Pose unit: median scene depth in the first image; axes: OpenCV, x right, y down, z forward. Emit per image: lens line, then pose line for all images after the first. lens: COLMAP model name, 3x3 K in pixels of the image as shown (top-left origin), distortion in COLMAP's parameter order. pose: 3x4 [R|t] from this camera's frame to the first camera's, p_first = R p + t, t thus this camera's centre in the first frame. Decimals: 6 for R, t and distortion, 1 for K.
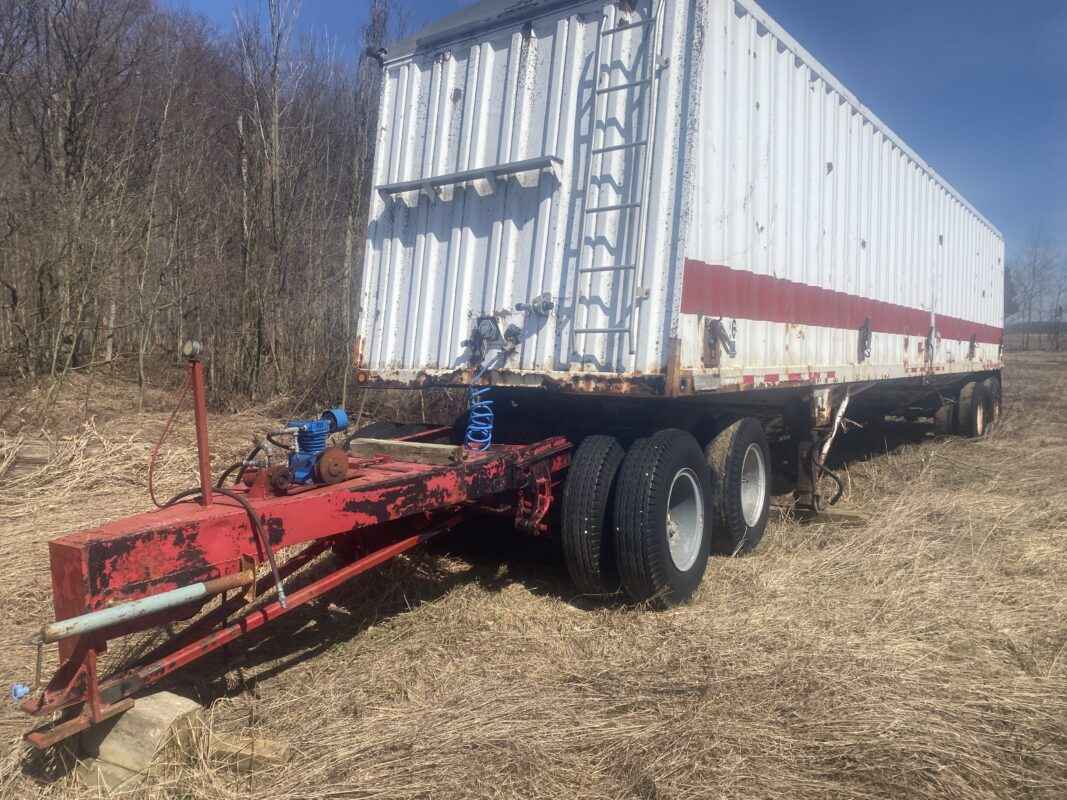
lens RADIAL K [[824.2, 0, 533.5], [0, 824.2, 392.7], [0, 0, 1]] dist [0.009217, -0.008501]
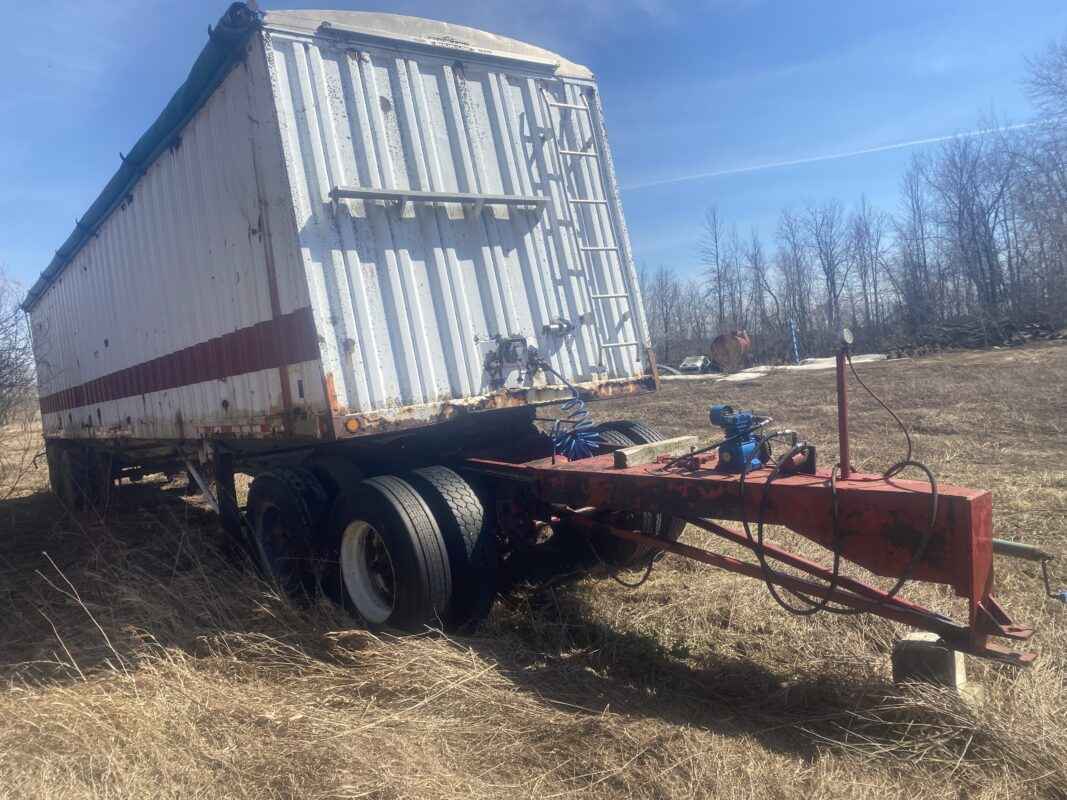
lens RADIAL K [[824.2, 0, 535.2], [0, 824.2, 407.1], [0, 0, 1]] dist [0.009217, -0.008501]
pose [[0.274658, -0.064708, 0.959362, -1.017090], [0.166610, 0.985844, 0.018795, -0.023516], [-0.946998, 0.154677, 0.281550, 0.691151]]
